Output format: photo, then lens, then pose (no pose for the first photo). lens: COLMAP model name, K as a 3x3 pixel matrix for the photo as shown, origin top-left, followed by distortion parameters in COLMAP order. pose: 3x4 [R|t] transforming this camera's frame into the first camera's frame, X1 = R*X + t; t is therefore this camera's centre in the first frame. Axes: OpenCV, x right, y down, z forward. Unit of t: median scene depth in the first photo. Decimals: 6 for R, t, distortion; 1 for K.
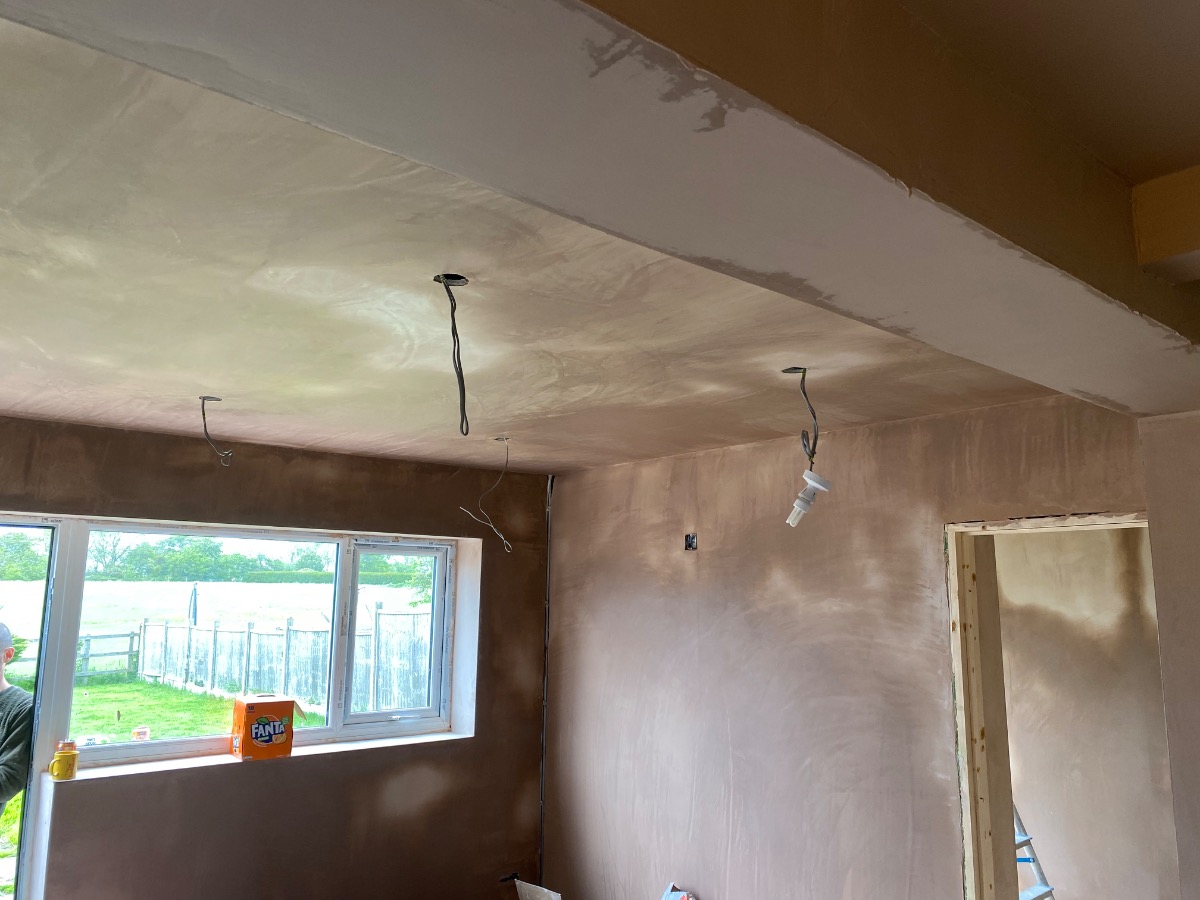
lens RADIAL K [[895.3, 0, 601.2], [0, 895.3, 446.5], [0, 0, 1]] dist [0.023000, -0.024848]
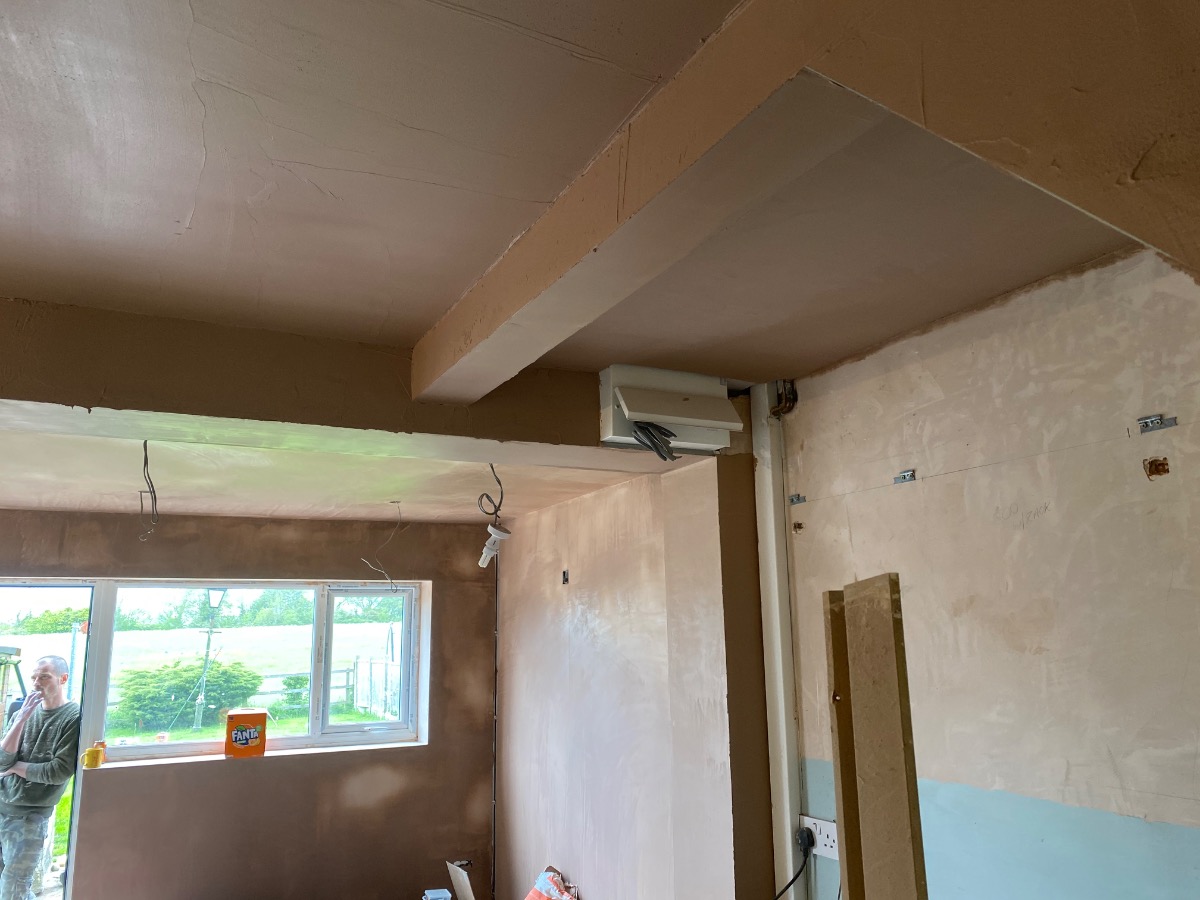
lens RADIAL K [[895.3, 0, 595.4], [0, 895.3, 451.9], [0, 0, 1]] dist [0.023000, -0.024848]
pose [[0.966831, -0.074810, -0.244217, 0.474449], [0.067681, 0.997003, -0.037465, -0.012381], [0.246288, 0.019694, 0.968996, -0.150321]]
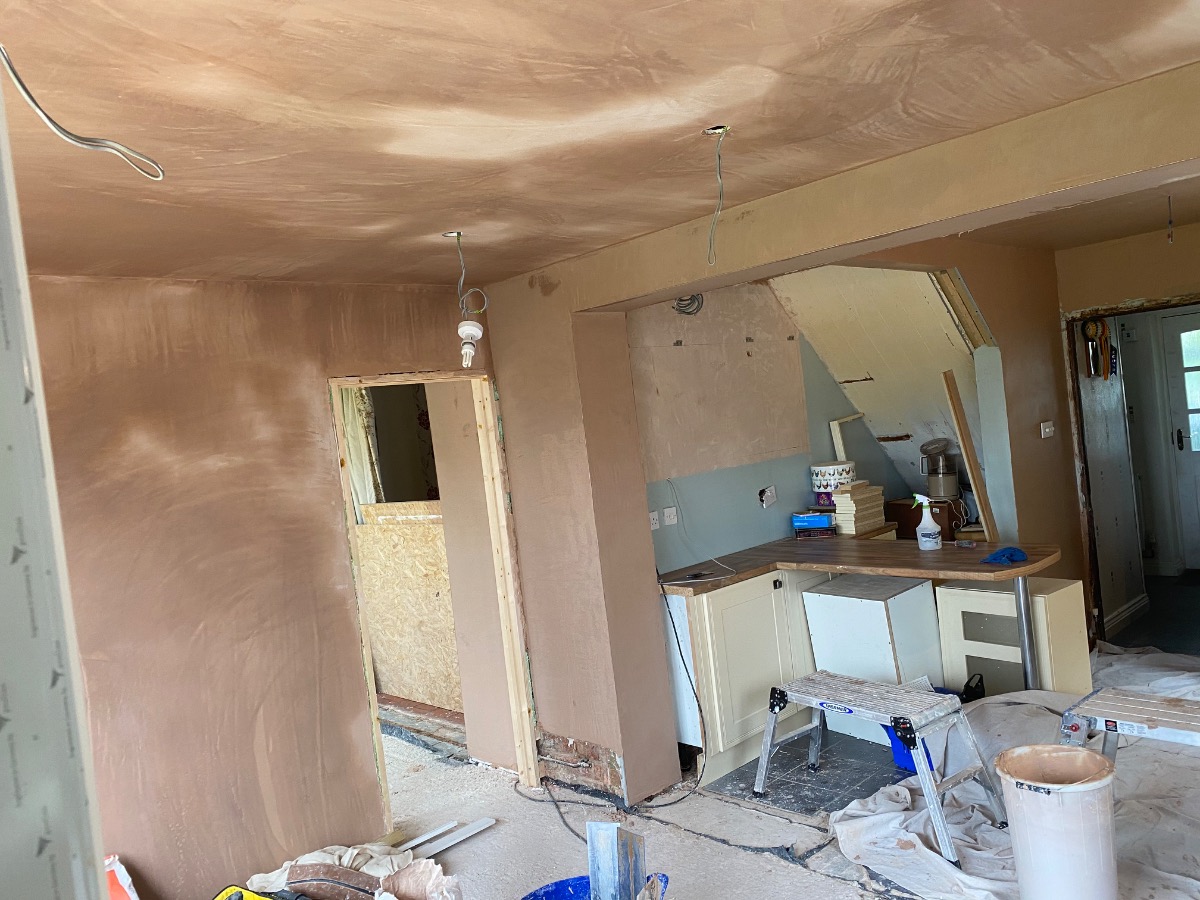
lens RADIAL K [[895.3, 0, 600.6], [0, 895.3, 448.8], [0, 0, 1]] dist [0.023000, -0.024848]
pose [[-0.043236, -0.035592, 0.998431, -0.668885], [-0.050103, 0.998185, 0.033414, 0.100840], [-0.997808, -0.048580, -0.044941, 0.578106]]
